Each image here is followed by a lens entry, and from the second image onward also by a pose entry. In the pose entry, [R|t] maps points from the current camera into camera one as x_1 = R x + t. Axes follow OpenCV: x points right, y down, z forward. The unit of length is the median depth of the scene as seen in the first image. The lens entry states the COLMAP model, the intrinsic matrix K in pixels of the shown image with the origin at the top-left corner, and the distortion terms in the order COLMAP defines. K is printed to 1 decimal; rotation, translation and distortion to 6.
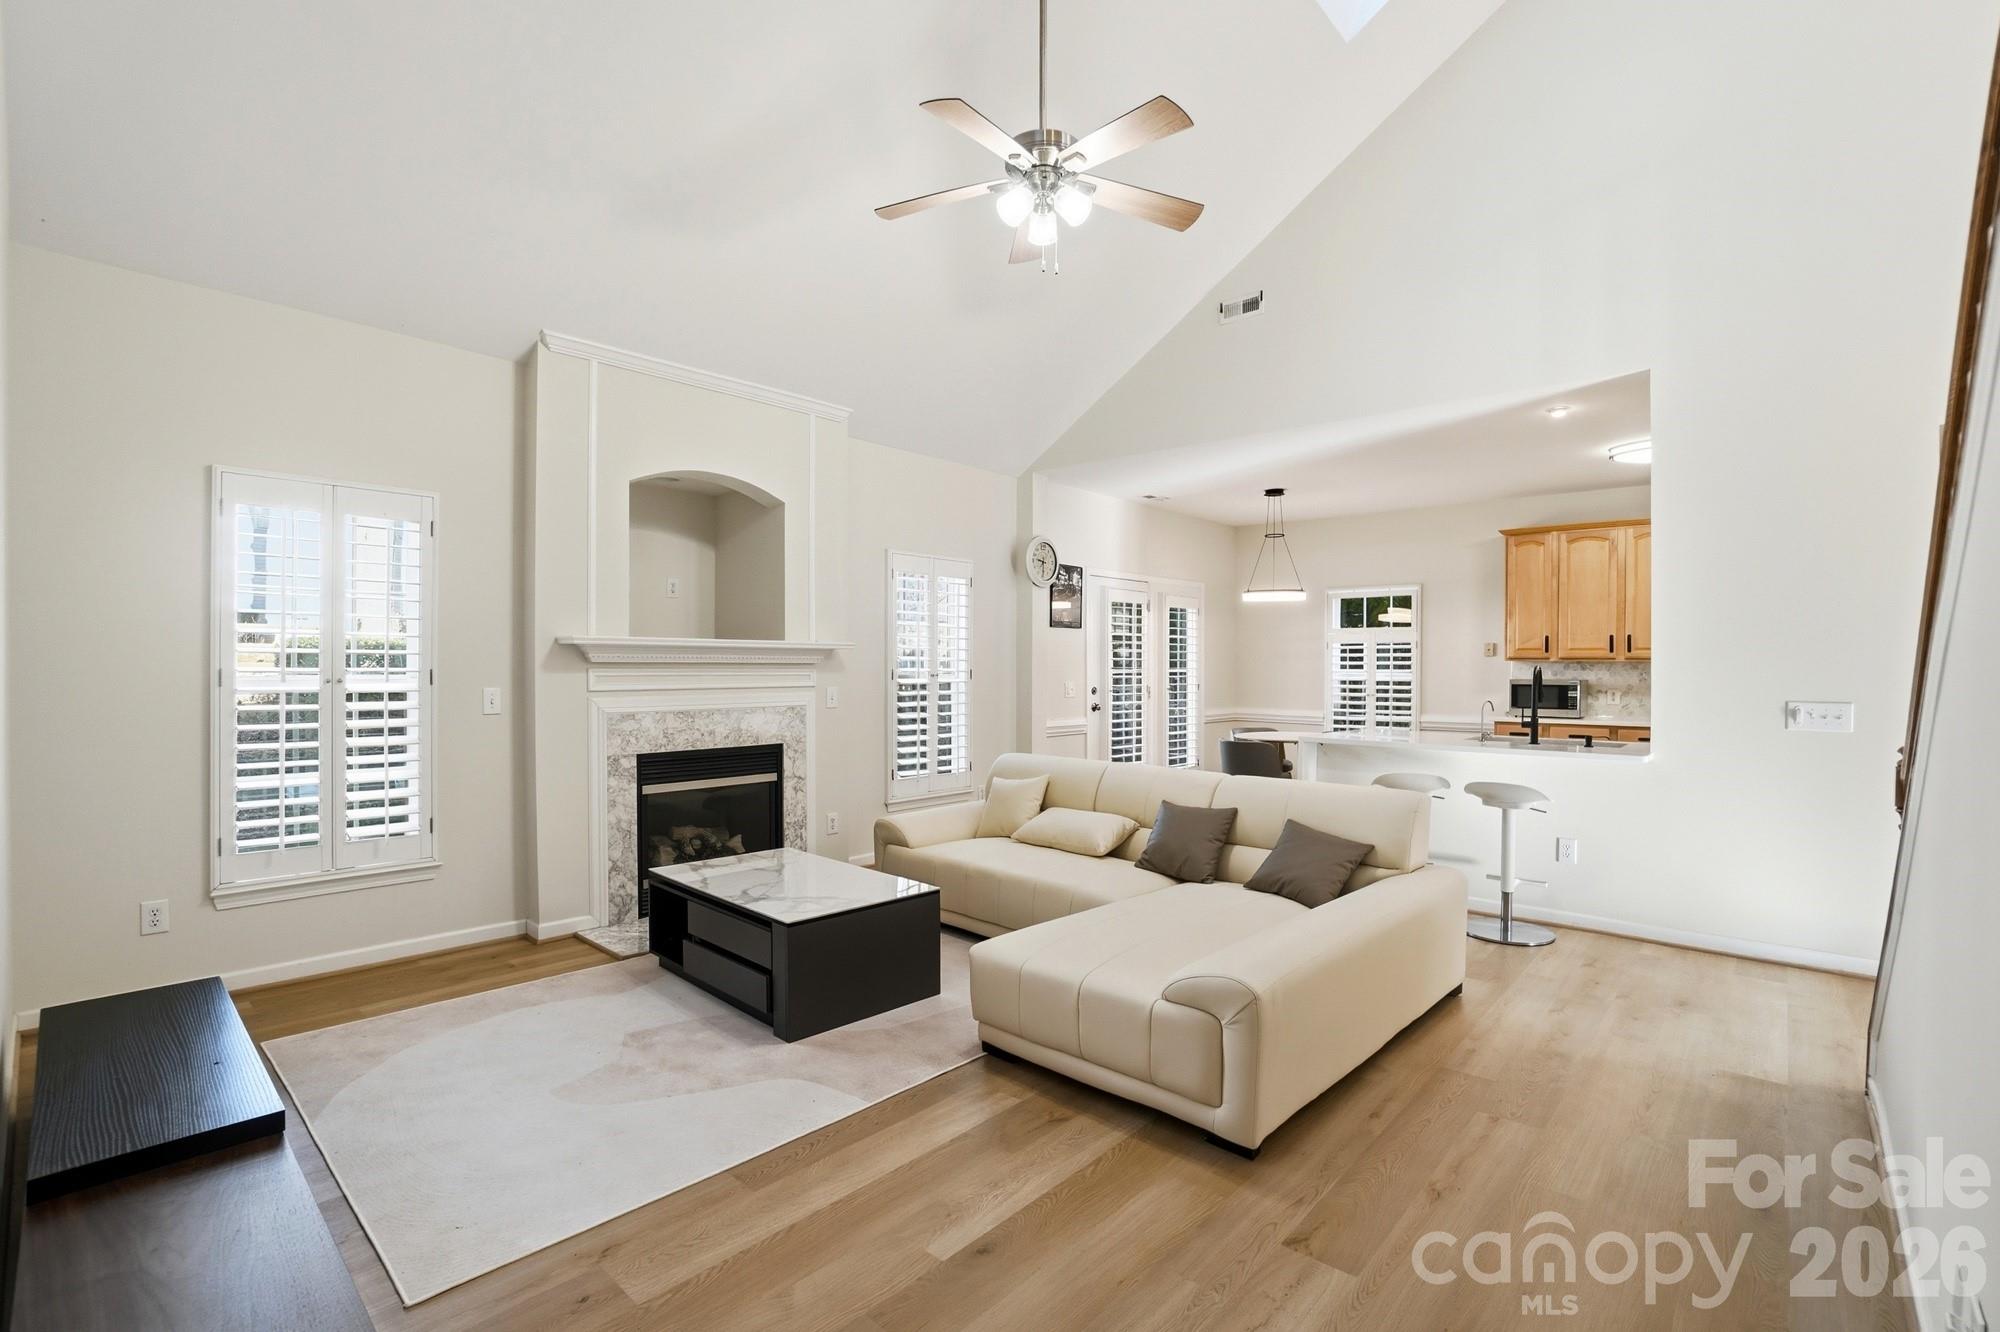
lens RADIAL K [[899.0, 0, 998.3], [0, 899.0, 670.6], [0, 0, 1]] dist [-0.040290, 0.005751]
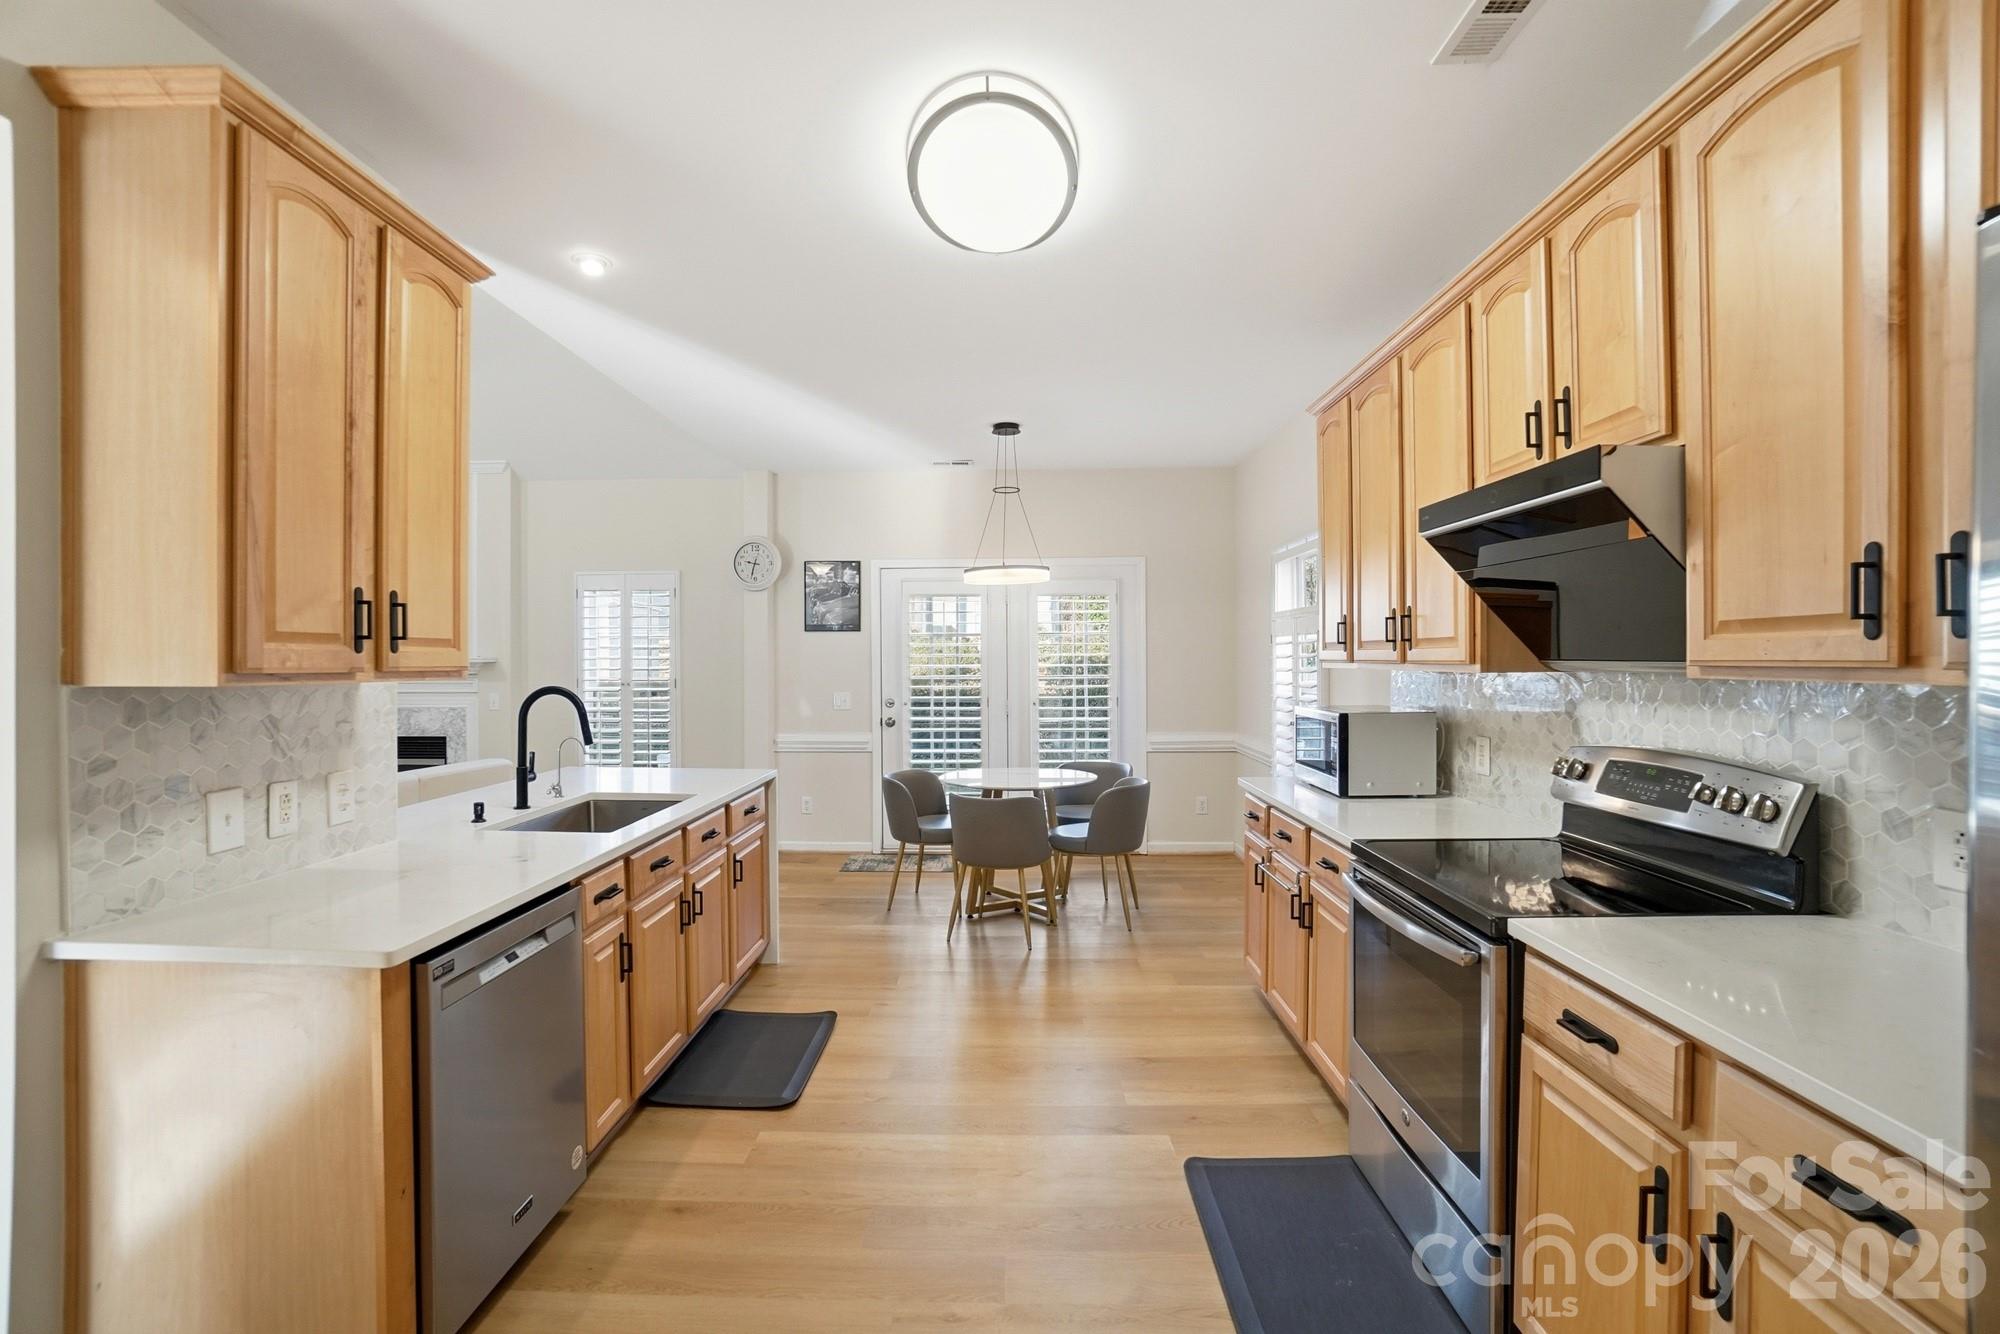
lens RADIAL K [[899.0, 0, 991.9], [0, 899.0, 666.9], [0, 0, 1]] dist [-0.040290, 0.005751]
pose [[0.656092, -0.001978, -0.754678, 1.202038], [0.000564, 0.999998, -0.002131, -0.014732], [0.754680, 0.000973, 0.656092, 0.756041]]
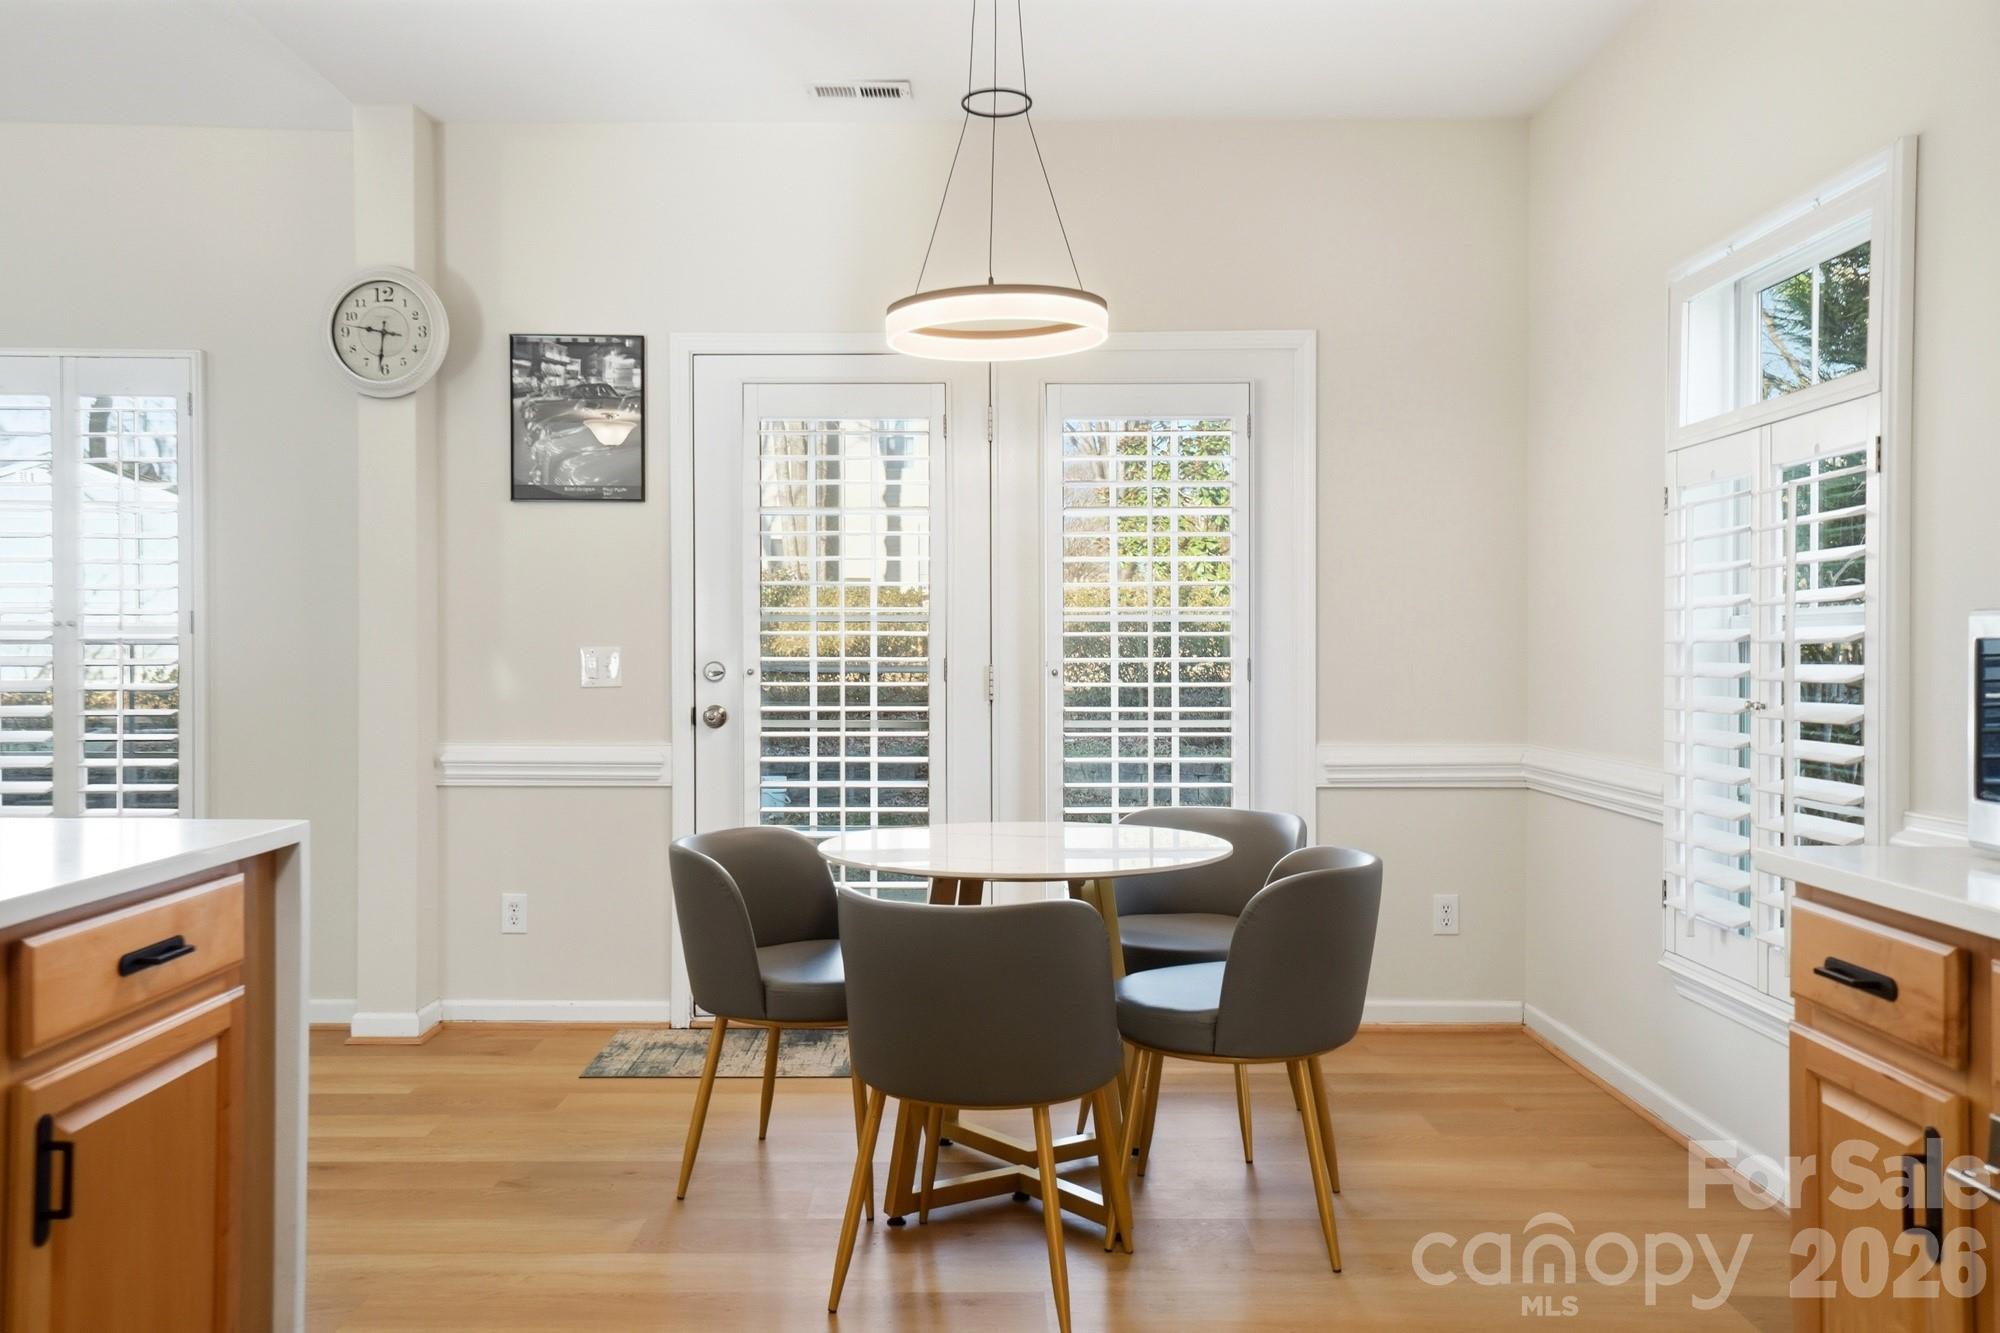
lens RADIAL K [[1475.4, 0, 999.7], [0, 1475.4, 672.3], [0, 0, 1]] dist [0.004238, 0.005397]
pose [[0.683962, 0.003745, -0.729508, 0.915110], [-0.005029, 0.999987, 0.000419, 0.031837], [0.729500, 0.003382, 0.683972, 0.997949]]
